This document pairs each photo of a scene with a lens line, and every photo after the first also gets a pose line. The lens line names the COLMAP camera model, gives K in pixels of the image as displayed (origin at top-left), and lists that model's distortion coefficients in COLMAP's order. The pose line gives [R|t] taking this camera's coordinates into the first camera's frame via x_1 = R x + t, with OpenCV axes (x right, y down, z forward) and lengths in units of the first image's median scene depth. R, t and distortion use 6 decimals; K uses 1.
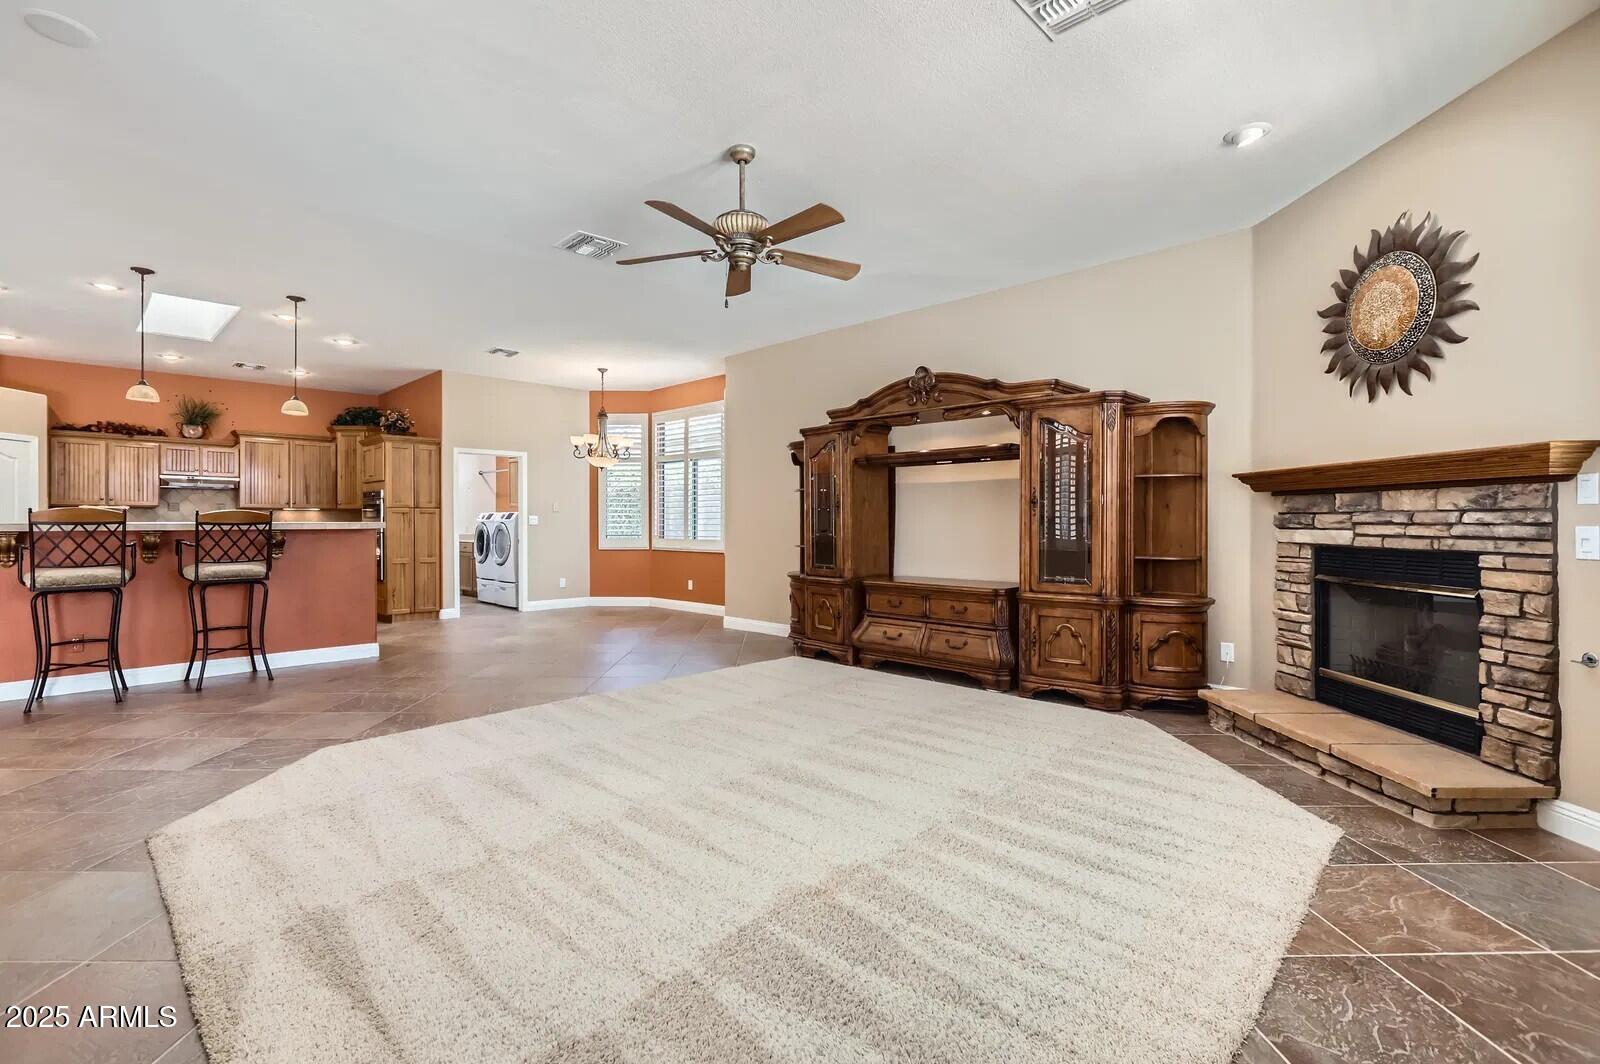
lens RADIAL K [[718.4, 0, 789.0], [0, 718.4, 519.8], [0, 0, 1]] dist [-0.005151, 0.000776]
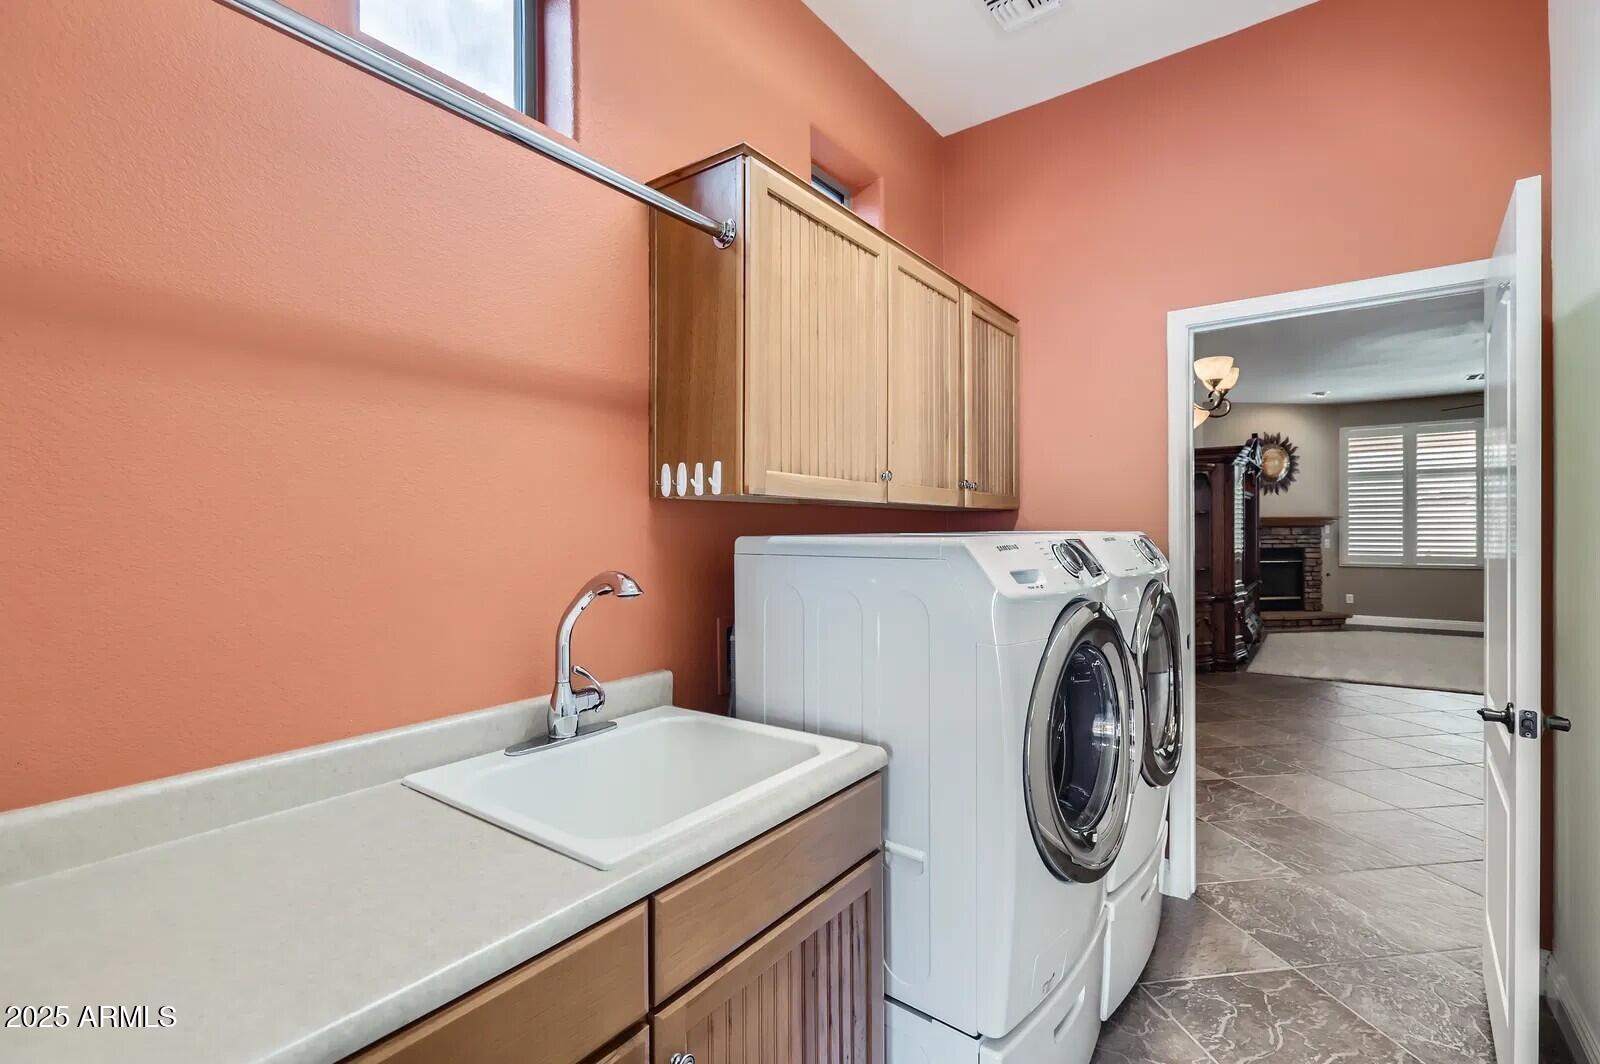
lens RADIAL K [[713.1, 0, 800.0], [0, 713.1, 532.0], [0, 0, 1]] dist [0.001249, 0.000303]
pose [[-0.139047, 0.004903, 0.990274, -1.607650], [0.003492, 0.999984, -0.004461, -0.016099], [-0.990280, 0.002838, -0.139062, 3.077417]]
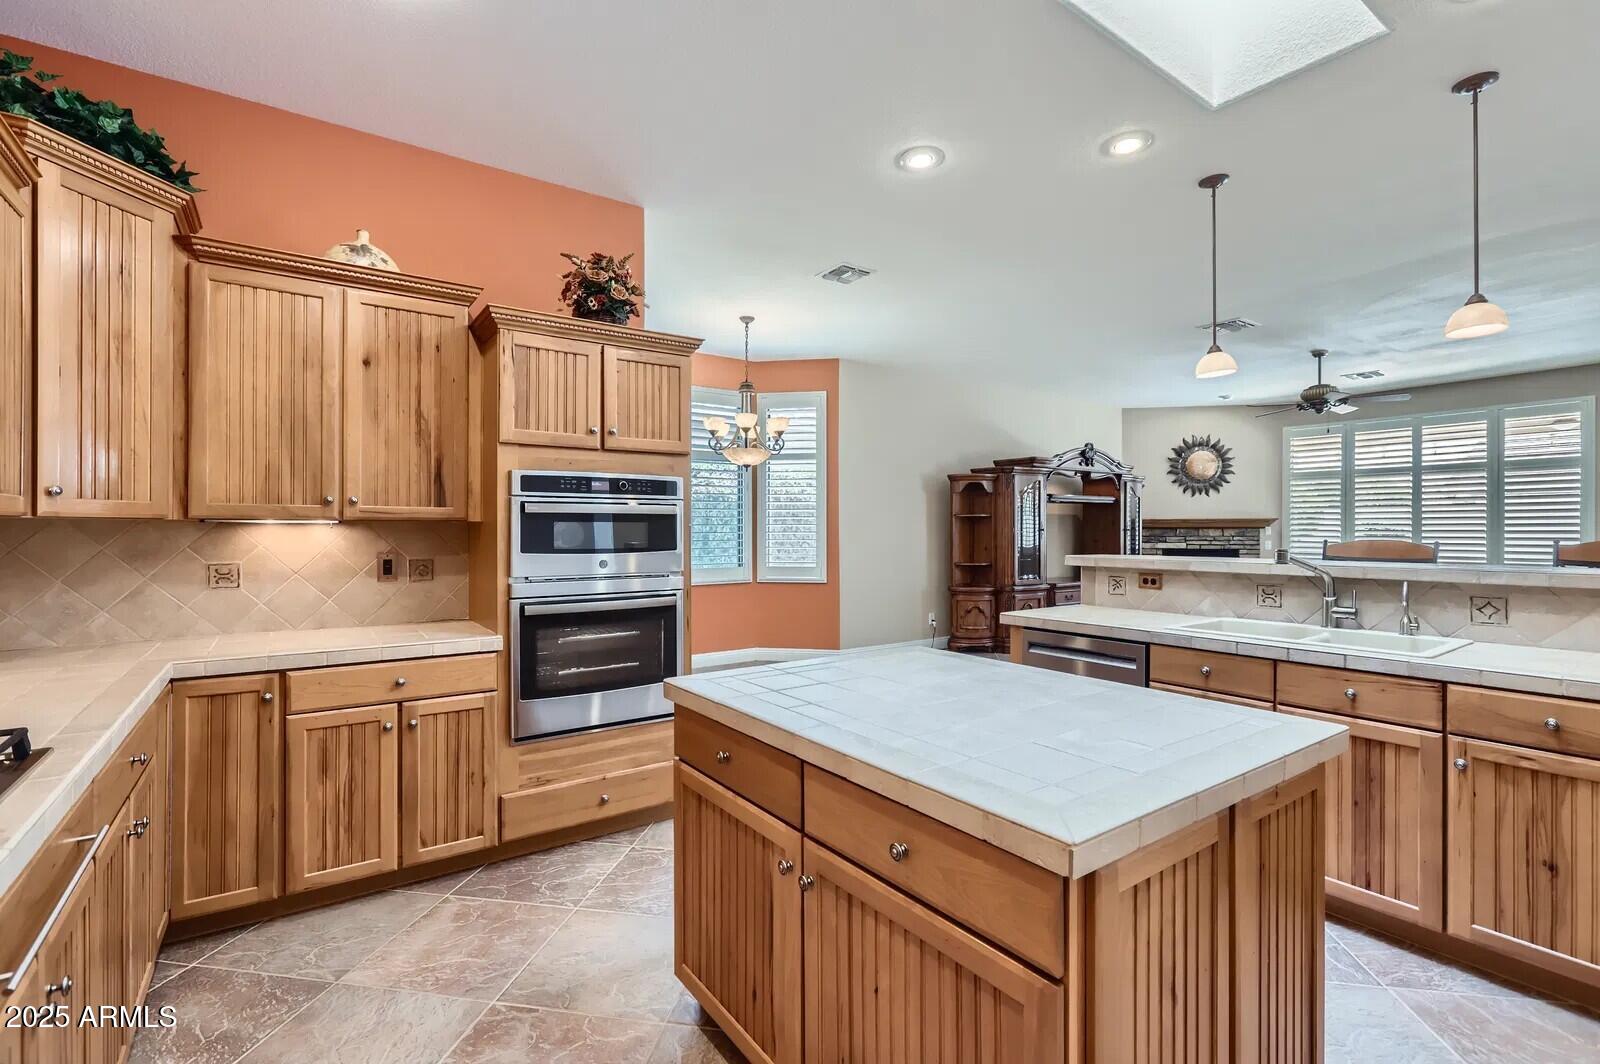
lens RADIAL K [[716.0, 0, 790.8], [0, 716.0, 527.1], [0, 0, 1]] dist [-0.002768, -0.000053]
pose [[0.178828, 0.004797, 0.983869, -2.156536], [-0.001560, 0.999988, -0.004592, -0.030312], [-0.983879, -0.000714, 0.178833, 1.998398]]
